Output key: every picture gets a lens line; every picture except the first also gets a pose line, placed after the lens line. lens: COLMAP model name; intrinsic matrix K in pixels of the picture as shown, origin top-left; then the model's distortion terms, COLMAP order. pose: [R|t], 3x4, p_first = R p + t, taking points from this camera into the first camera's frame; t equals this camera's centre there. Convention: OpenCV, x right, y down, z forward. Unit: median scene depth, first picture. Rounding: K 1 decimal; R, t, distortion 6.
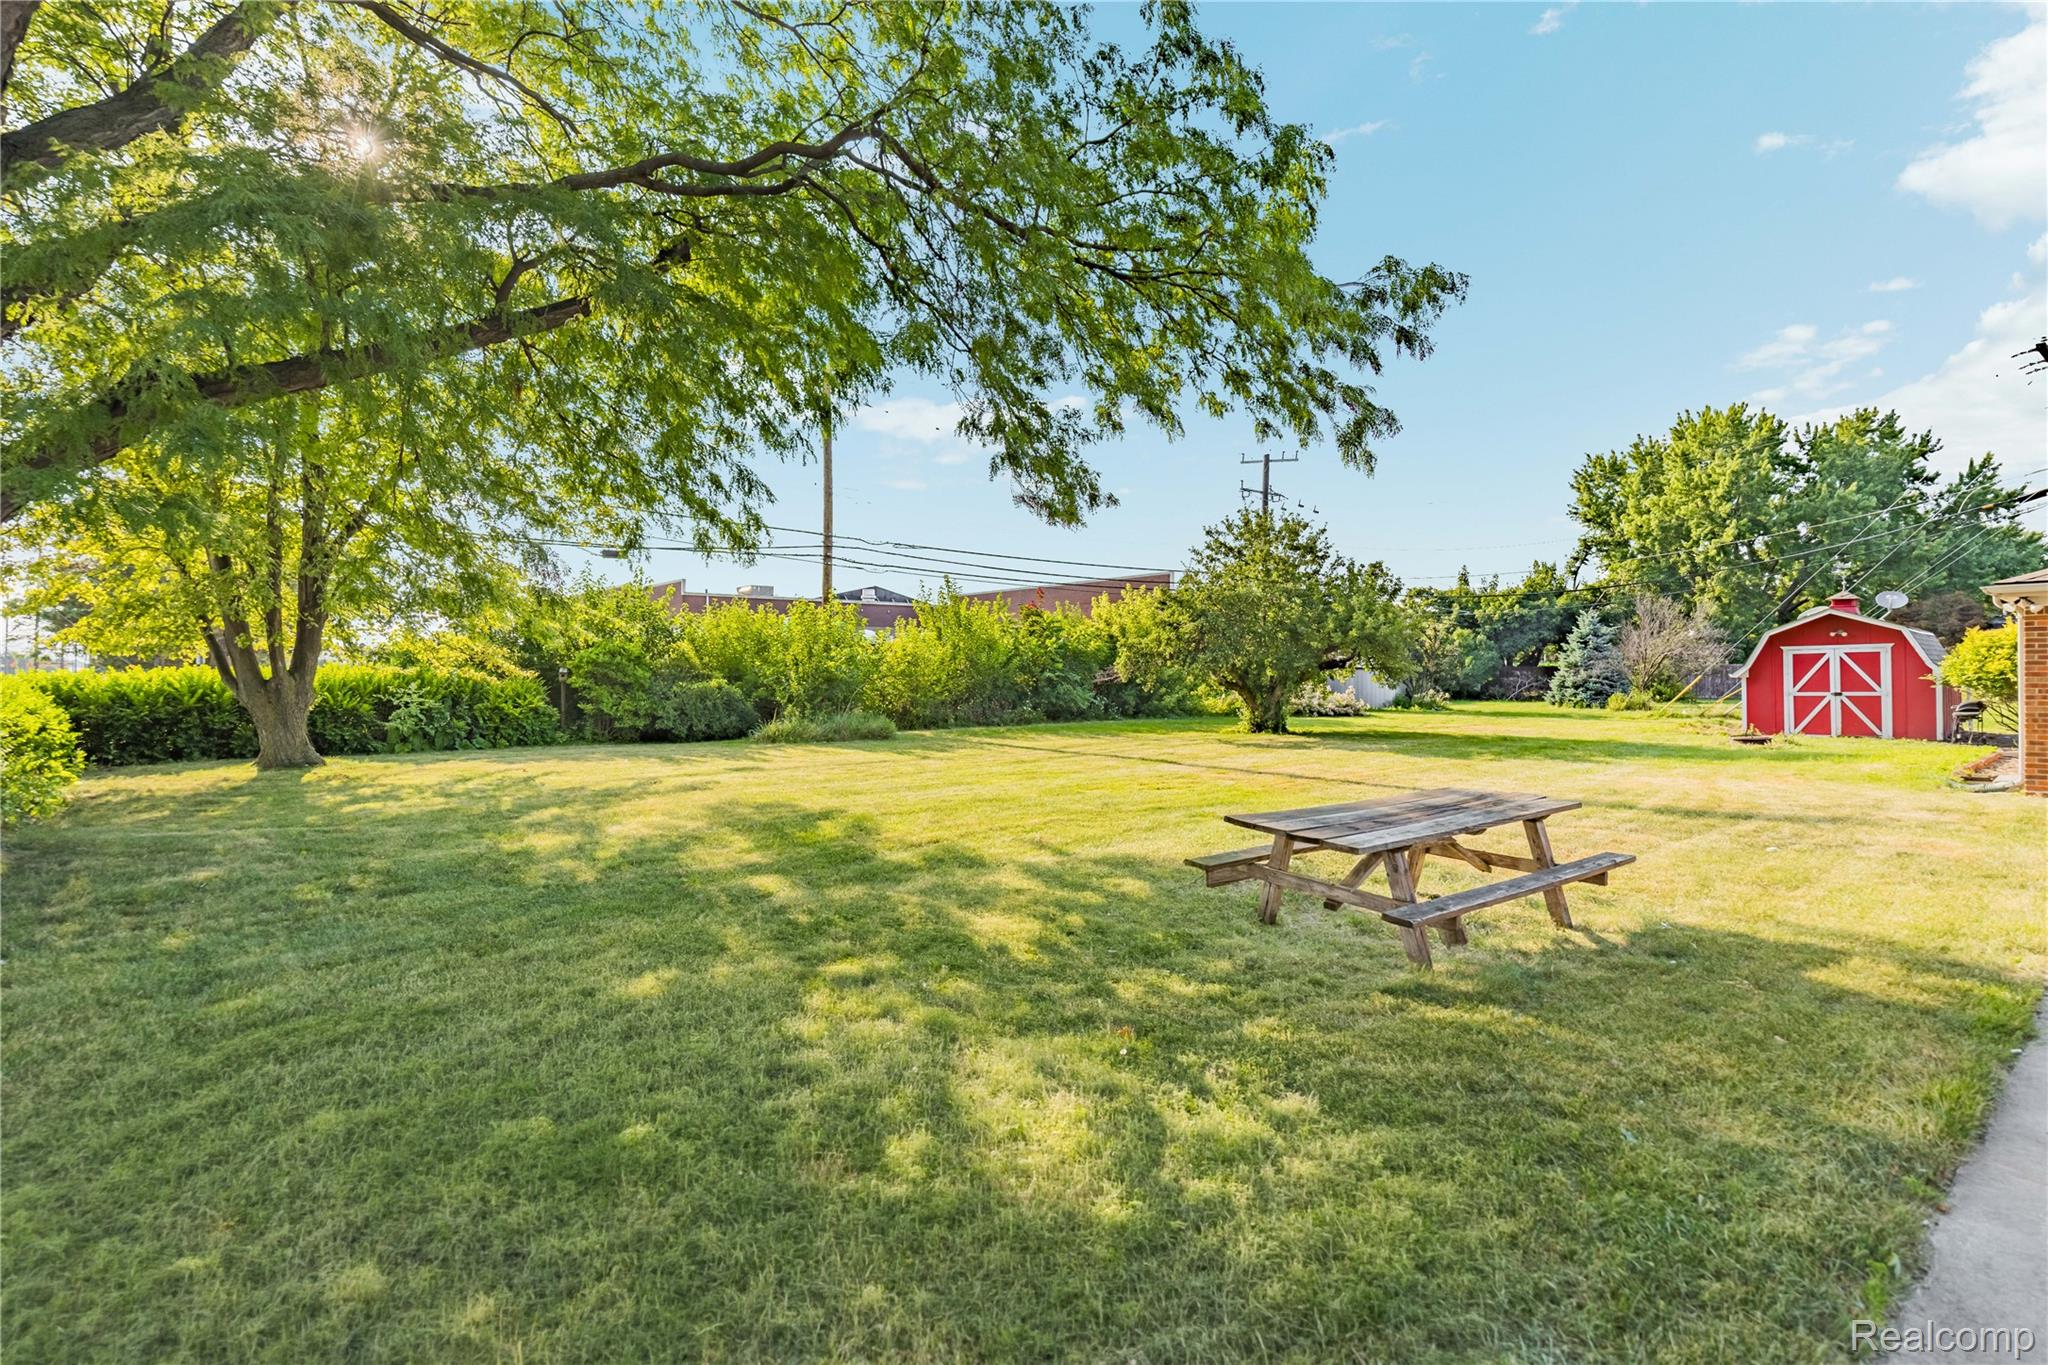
lens RADIAL K [[981.8, 0, 1028.2], [0, 981.8, 677.5], [0, 0, 1]] dist [0.003462, 0.000610]
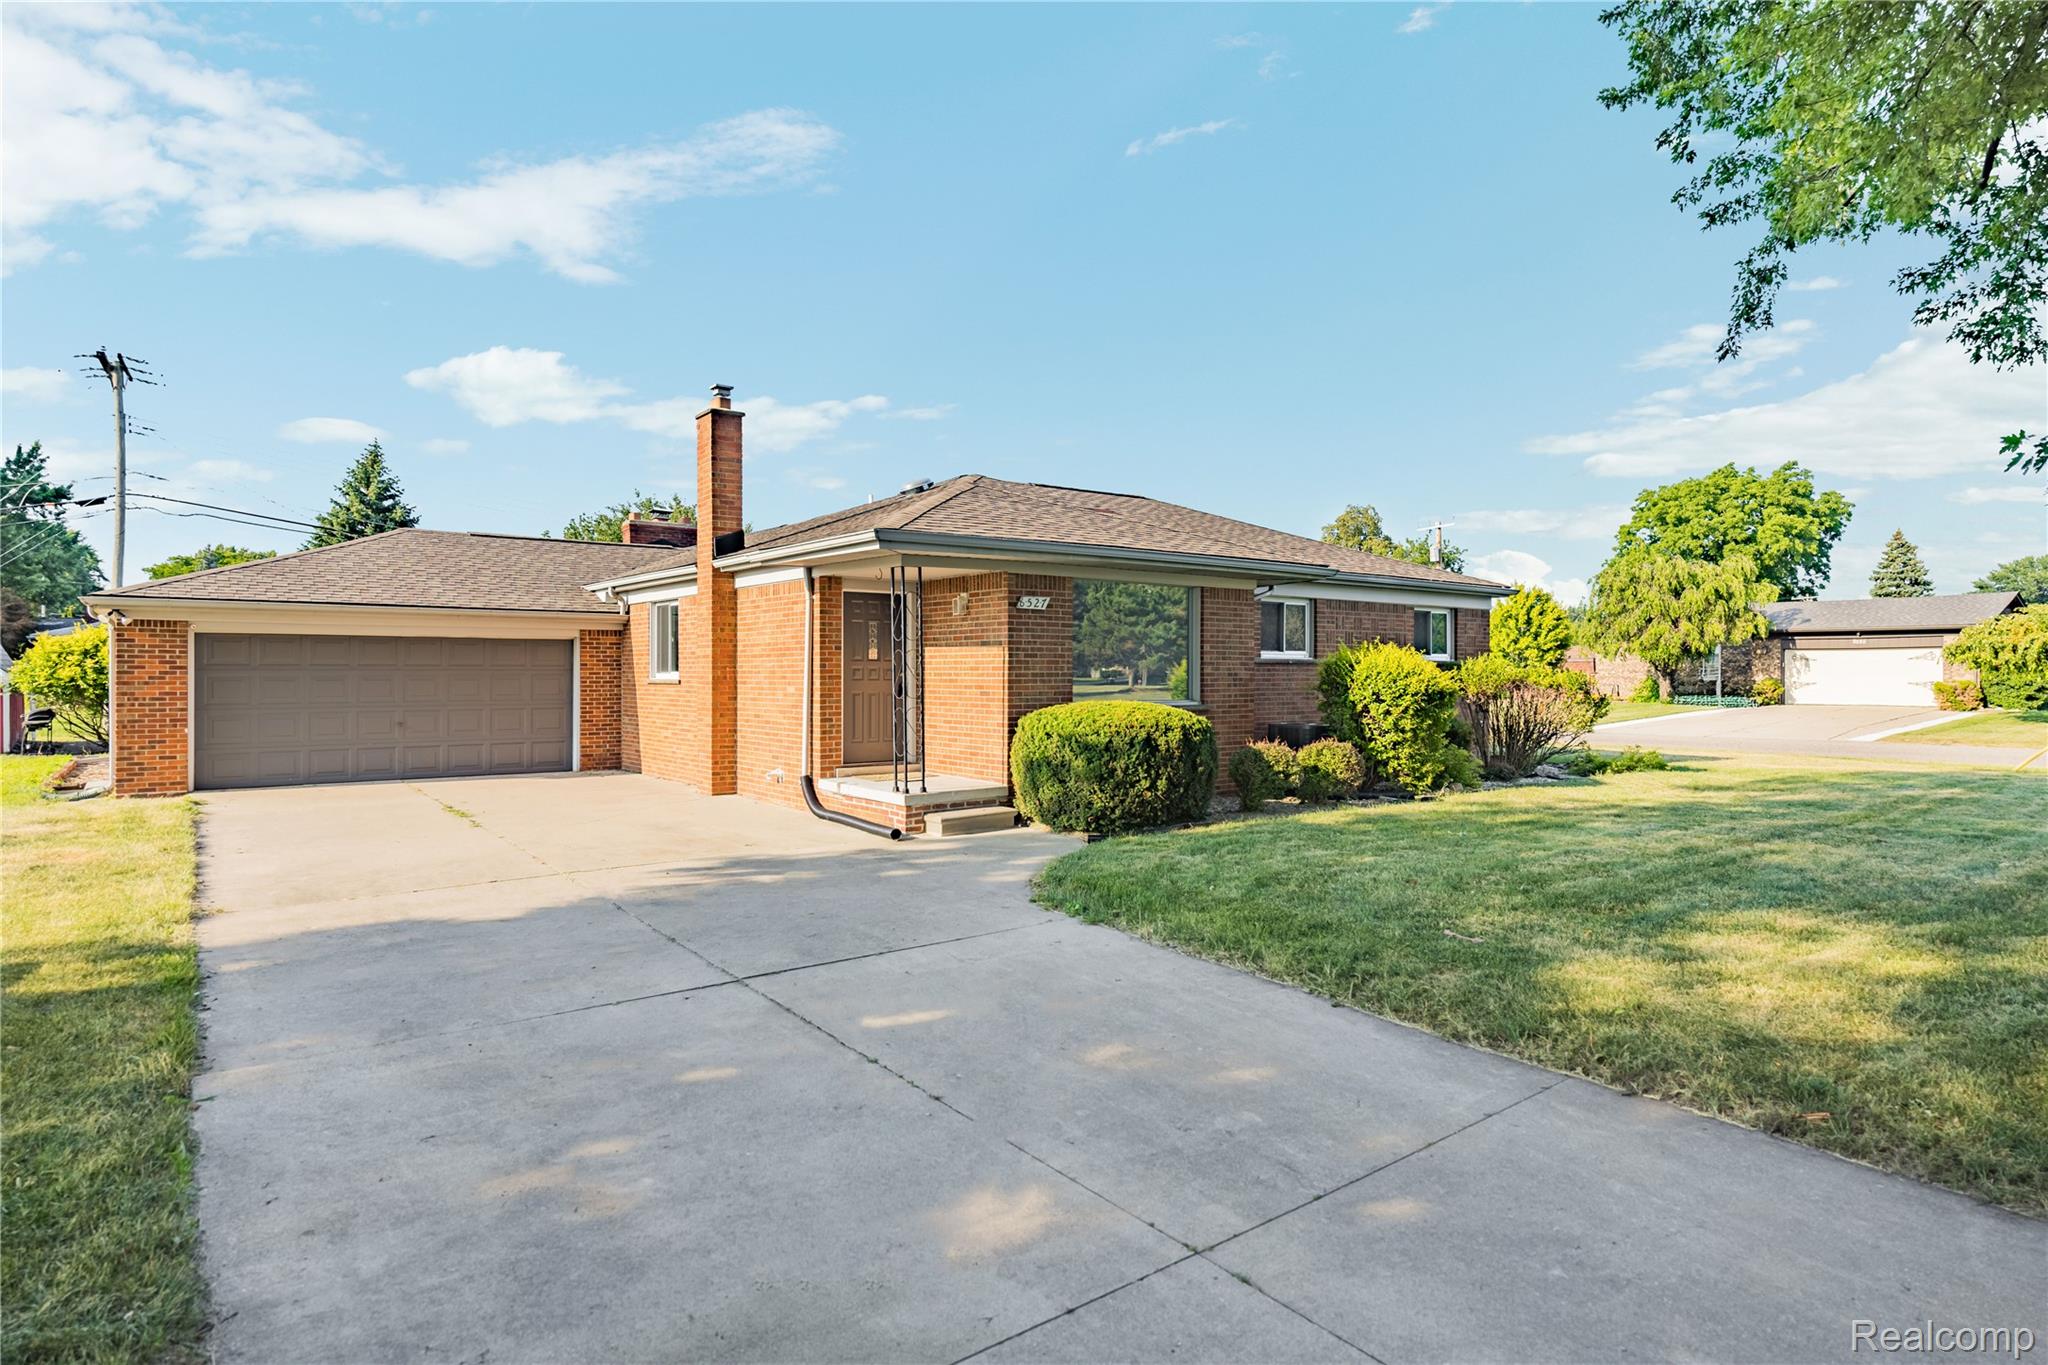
lens RADIAL K [[1123.7, 0, 1031.8], [0, 1123.7, 680.4], [0, 0, 1]] dist [0.002772, 0.000337]
pose [[0.065996, -0.001833, 0.997818, -0.109255], [0.002036, 0.999996, 0.001703, -0.005812], [-0.997818, 0.001919, 0.066000, -0.045948]]
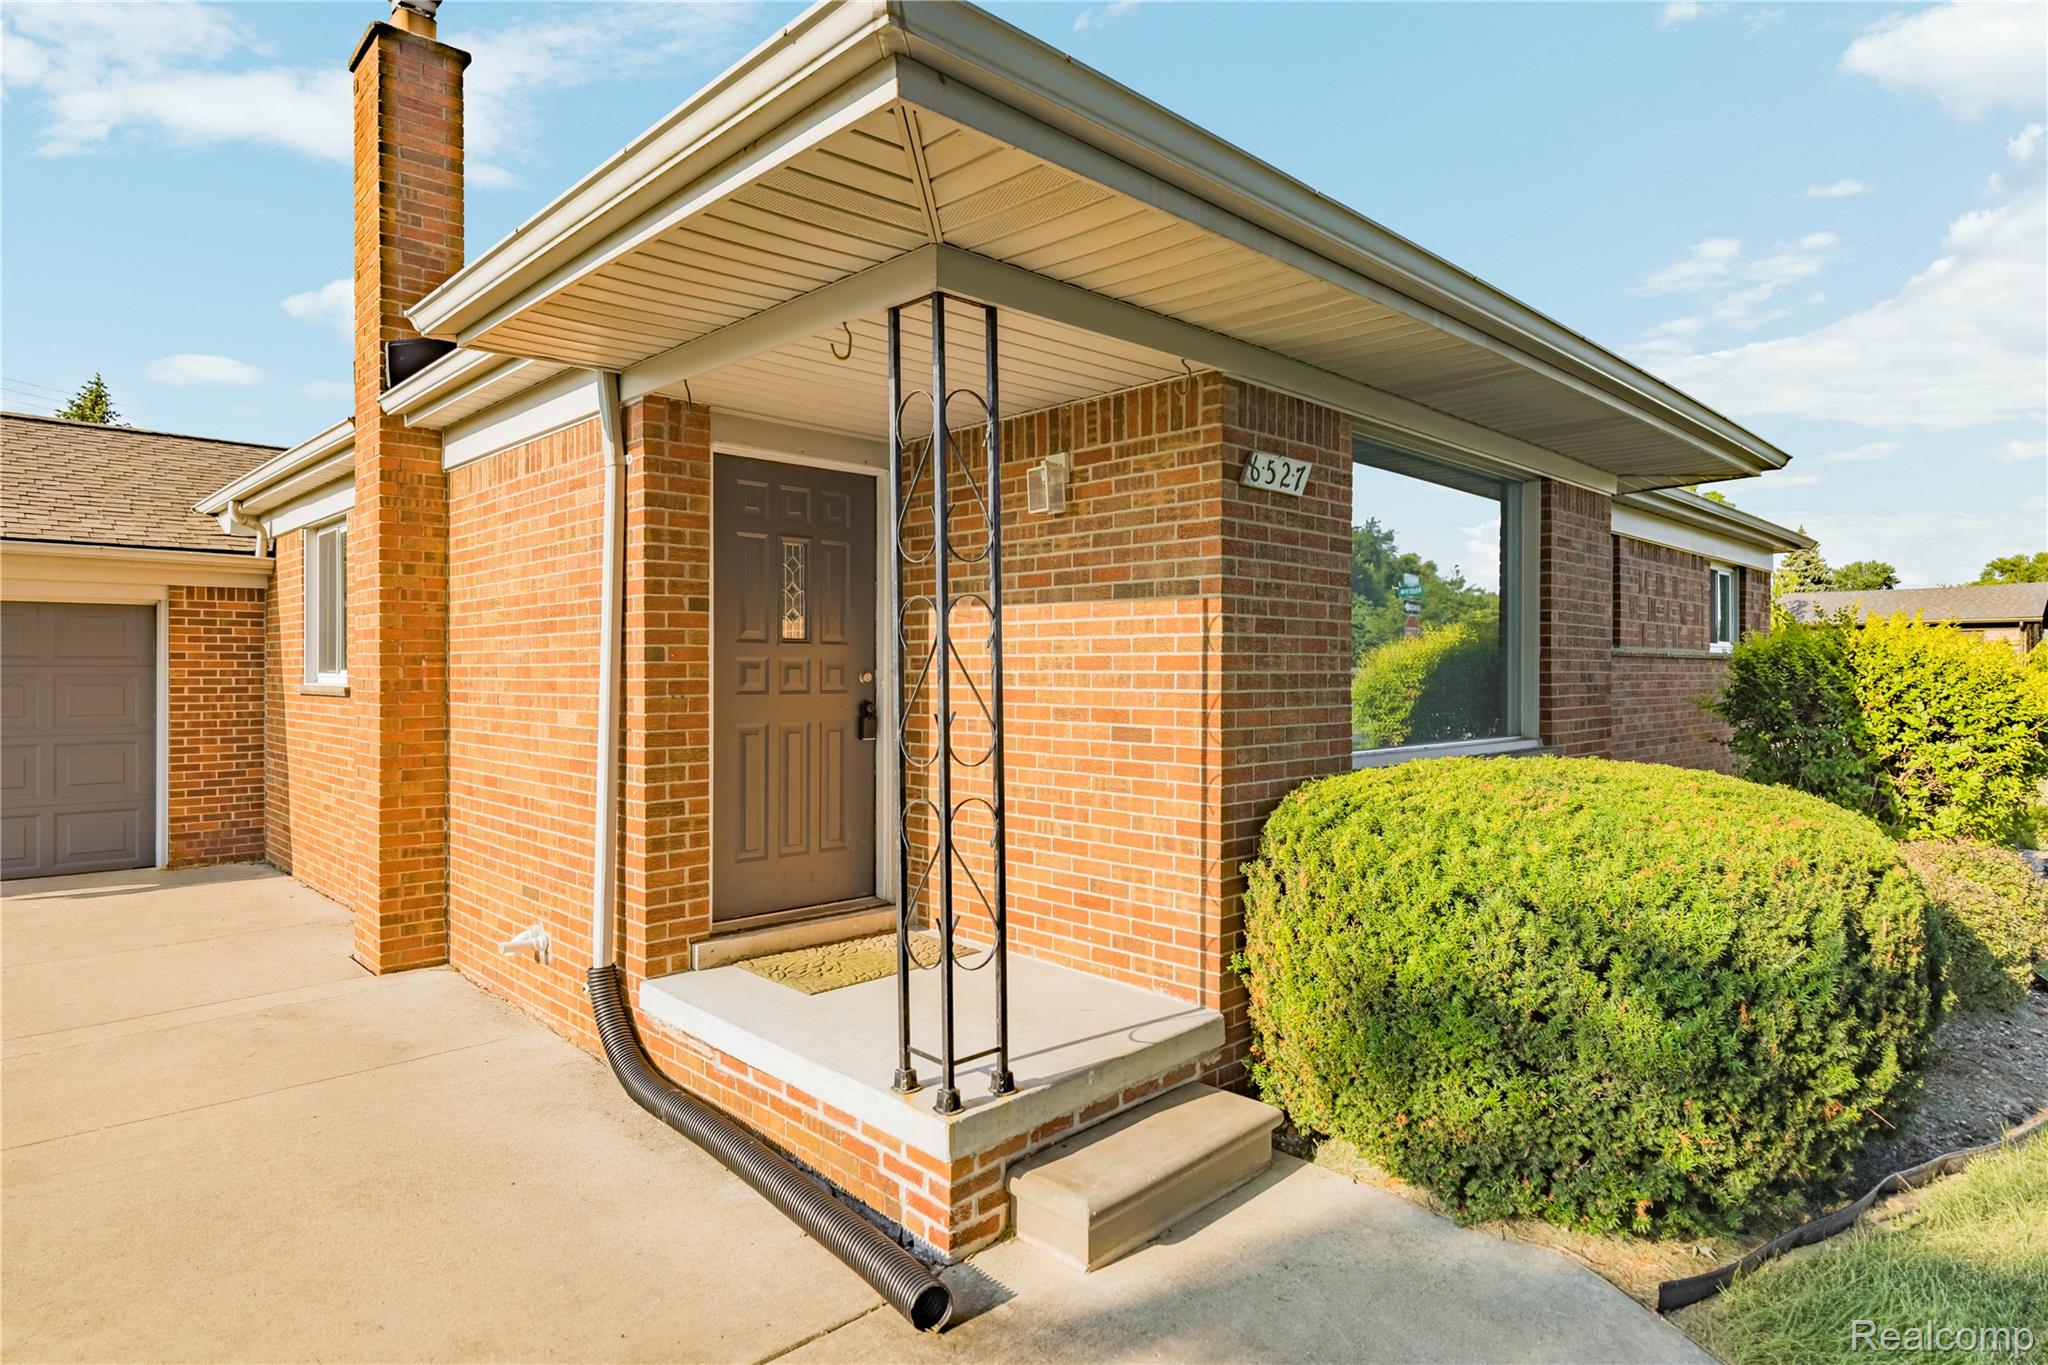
lens RADIAL K [[1123.7, 0, 1041.2], [0, 1123.7, 673.6], [0, 0, 1]] dist [0.002772, 0.000337]
pose [[-0.057902, 0.002198, 0.998320, 0.757331], [0.001520, 0.999997, -0.002114, -0.012376], [-0.998321, 0.001395, -0.057905, 0.162707]]
